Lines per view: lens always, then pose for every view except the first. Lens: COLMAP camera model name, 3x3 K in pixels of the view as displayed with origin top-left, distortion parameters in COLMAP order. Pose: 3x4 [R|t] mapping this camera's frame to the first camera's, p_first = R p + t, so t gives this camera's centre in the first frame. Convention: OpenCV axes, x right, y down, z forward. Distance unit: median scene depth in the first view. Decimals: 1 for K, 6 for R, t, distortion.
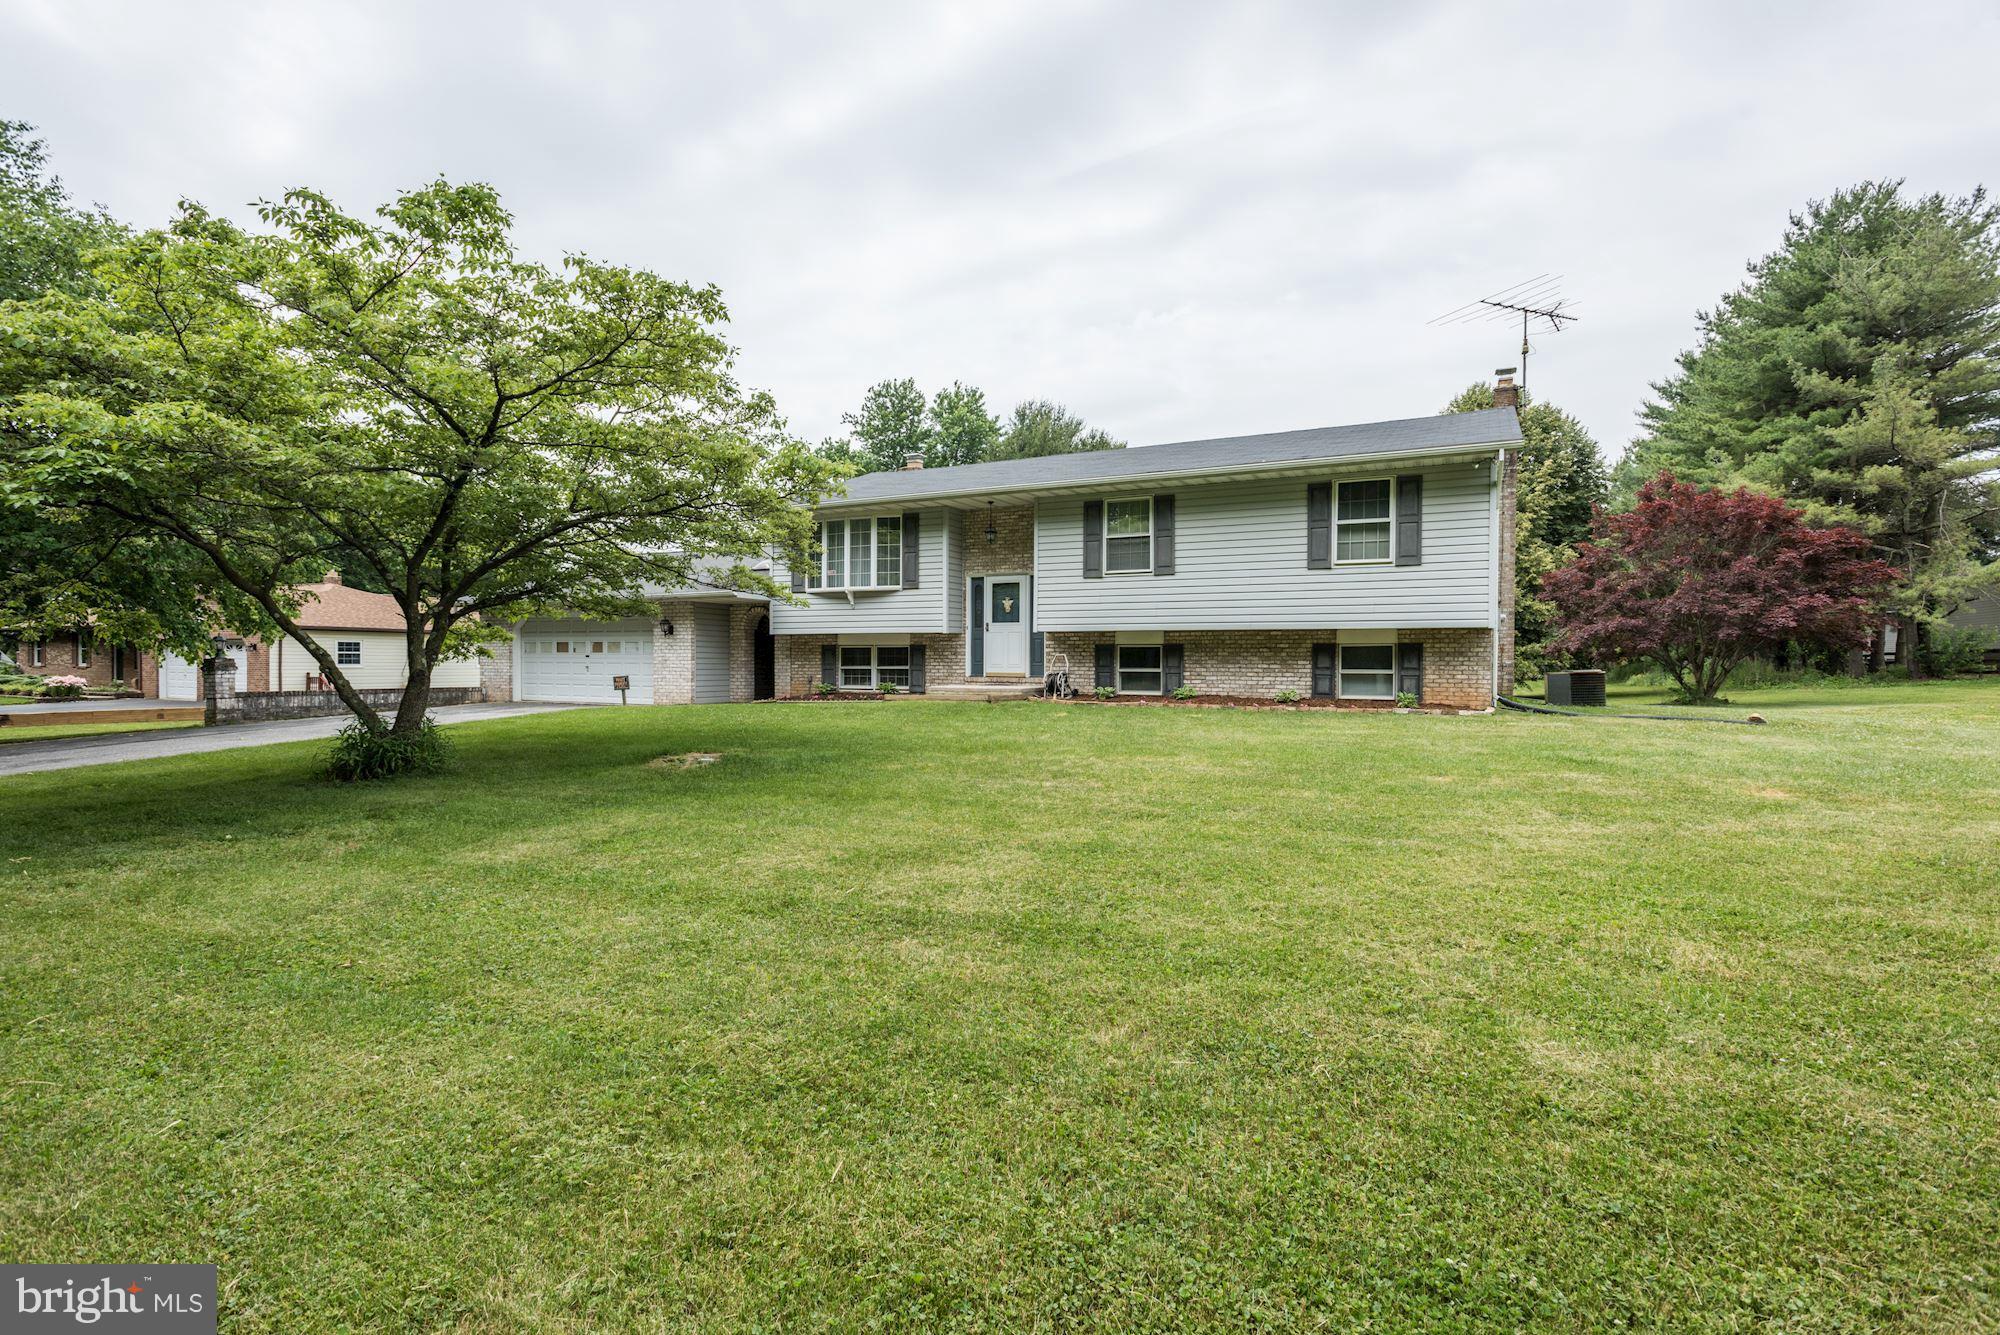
lens RADIAL K [[944.7, 0, 1000.0], [0, 944.7, 667.5], [0, 0, 1]] dist [0.016394, 0.000483]
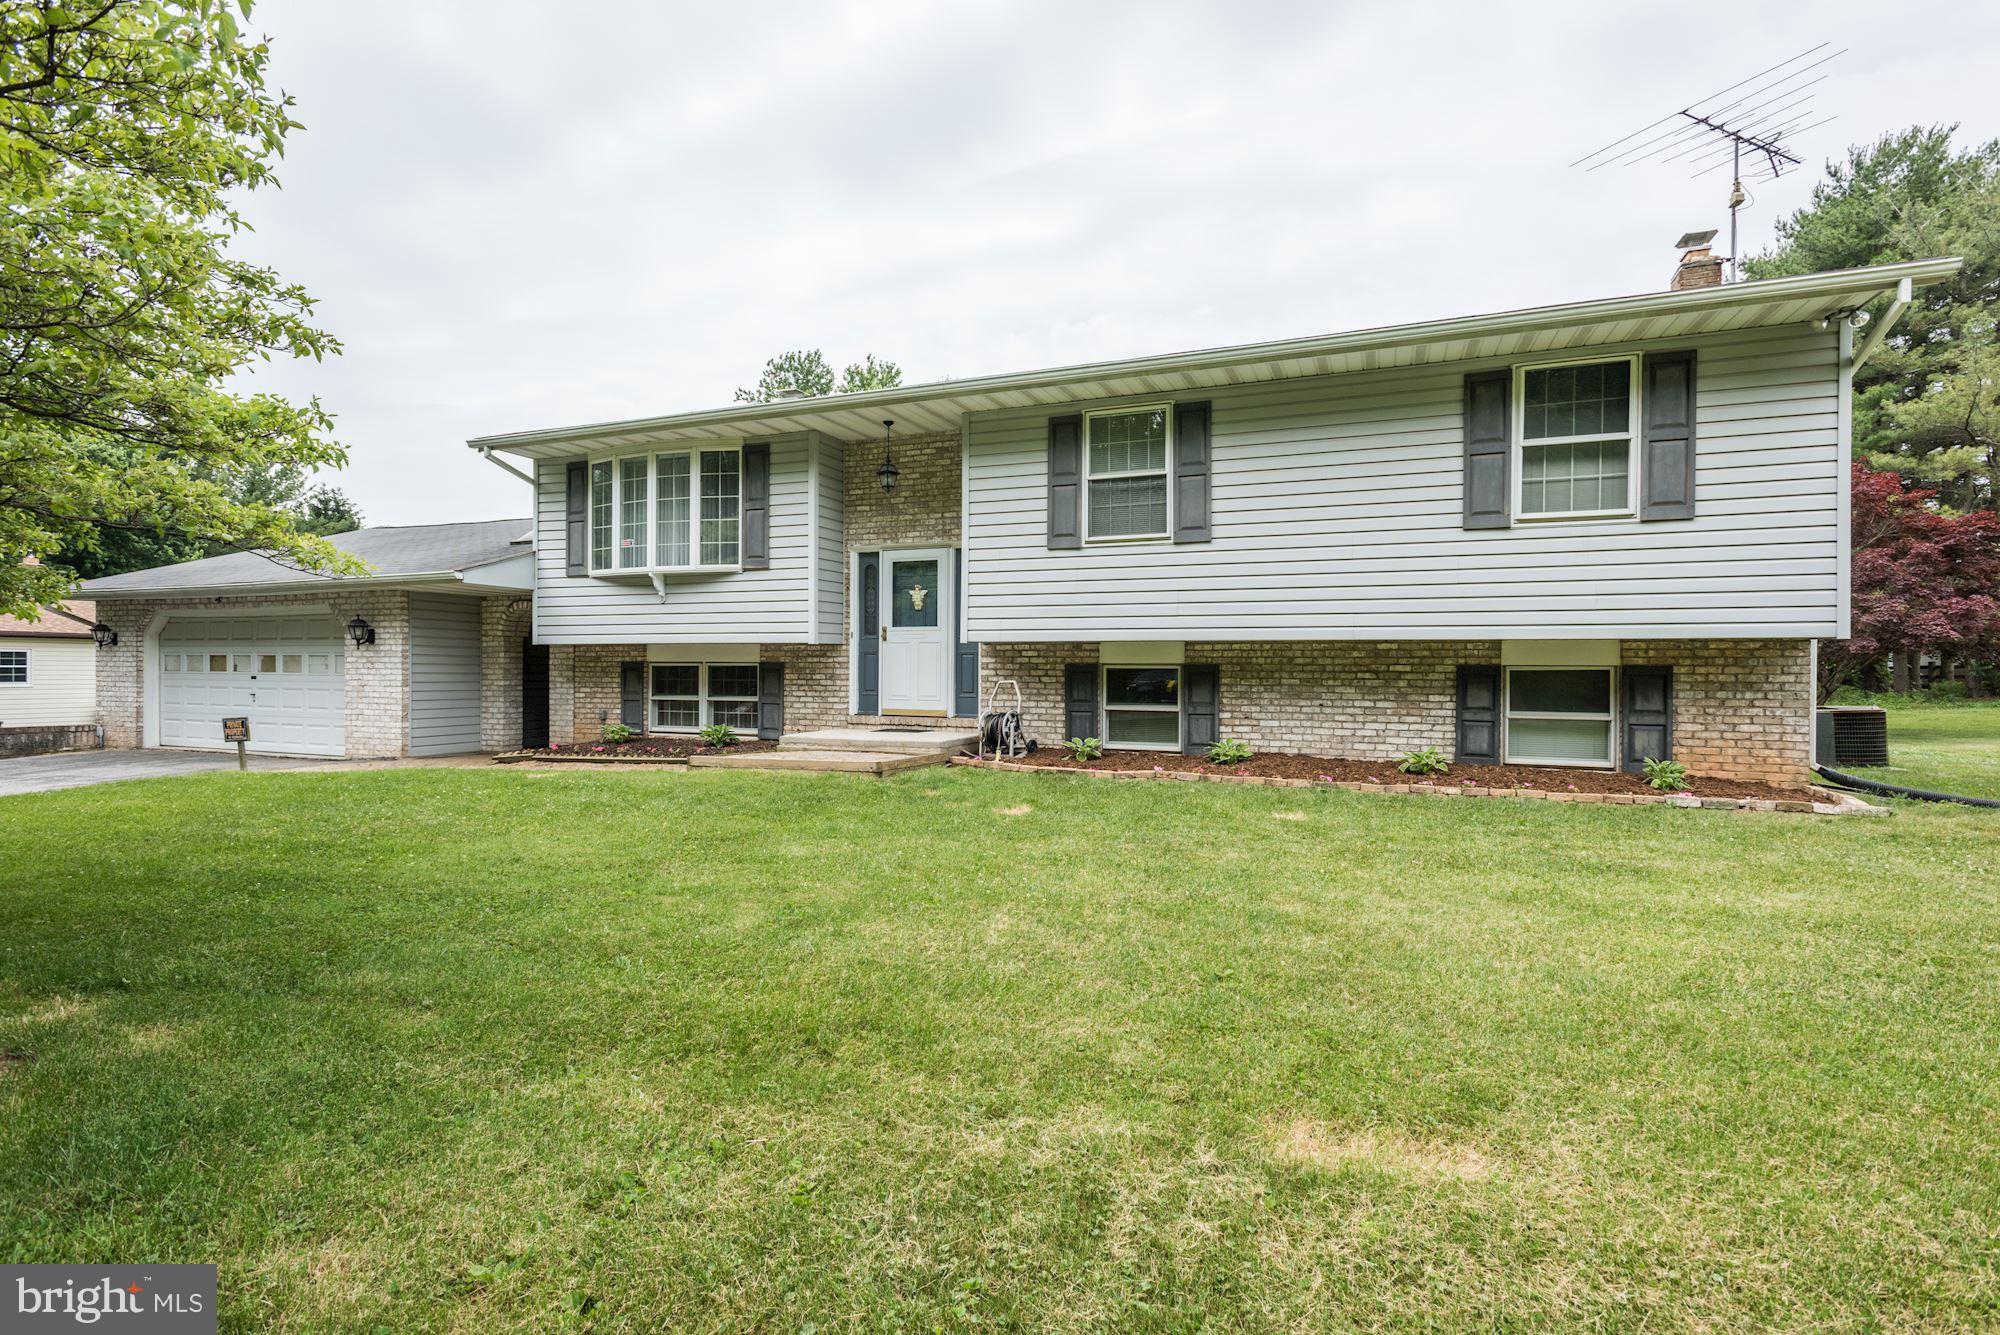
lens RADIAL K [[944.7, 0, 1000.0], [0, 944.7, 667.5], [0, 0, 1]] dist [0.016394, 0.000483]
pose [[0.996643, 0.000700, 0.081863, 0.011348], [-0.000052, 0.999969, -0.007921, -0.017143], [-0.081866, 0.007890, 0.996612, 0.407012]]
